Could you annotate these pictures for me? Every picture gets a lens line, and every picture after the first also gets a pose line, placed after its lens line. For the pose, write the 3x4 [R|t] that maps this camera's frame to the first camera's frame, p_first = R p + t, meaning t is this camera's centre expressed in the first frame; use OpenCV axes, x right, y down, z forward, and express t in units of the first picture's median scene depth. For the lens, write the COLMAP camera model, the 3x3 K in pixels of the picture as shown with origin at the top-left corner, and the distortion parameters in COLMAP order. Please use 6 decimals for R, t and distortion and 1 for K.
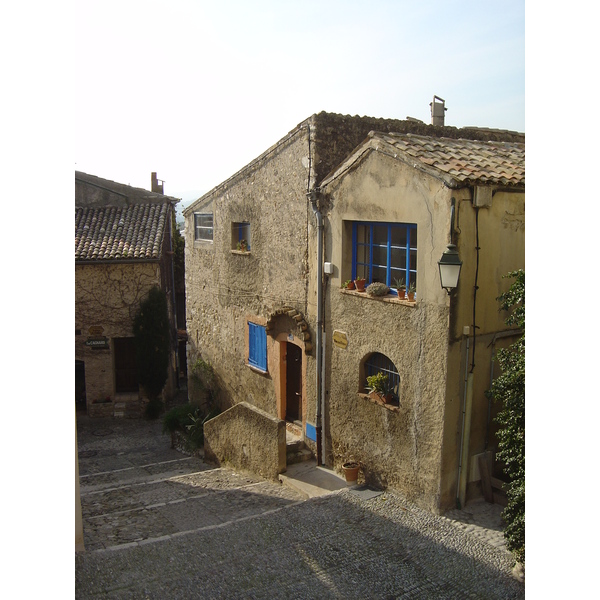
lens RADIAL K [[670.3, 0, 298.8], [0, 670.3, 299.3], [0, 0, 1]] dist [-0.139665, 0.000000]
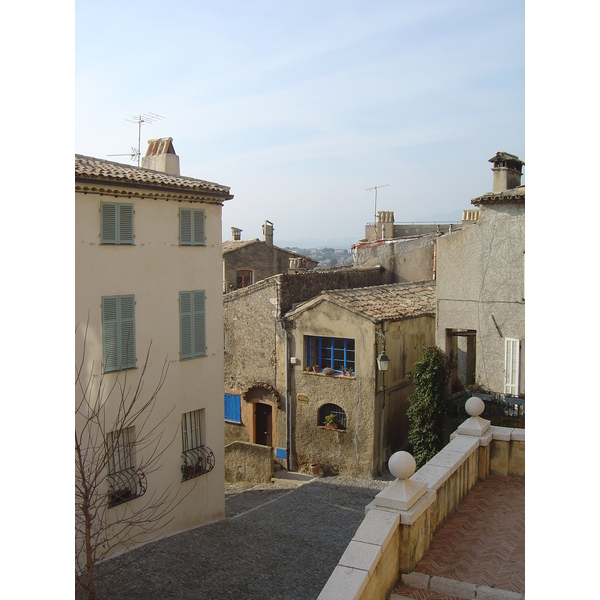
lens RADIAL K [[670.3, 0, 301.2], [0, 670.3, 299.5], [0, 0, 1]] dist [-0.139665, 0.000000]
pose [[0.915695, -0.028673, 0.400849, -0.703765], [0.061468, 0.995708, -0.069194, -0.089142], [-0.397145, 0.088000, 0.913527, -0.740882]]
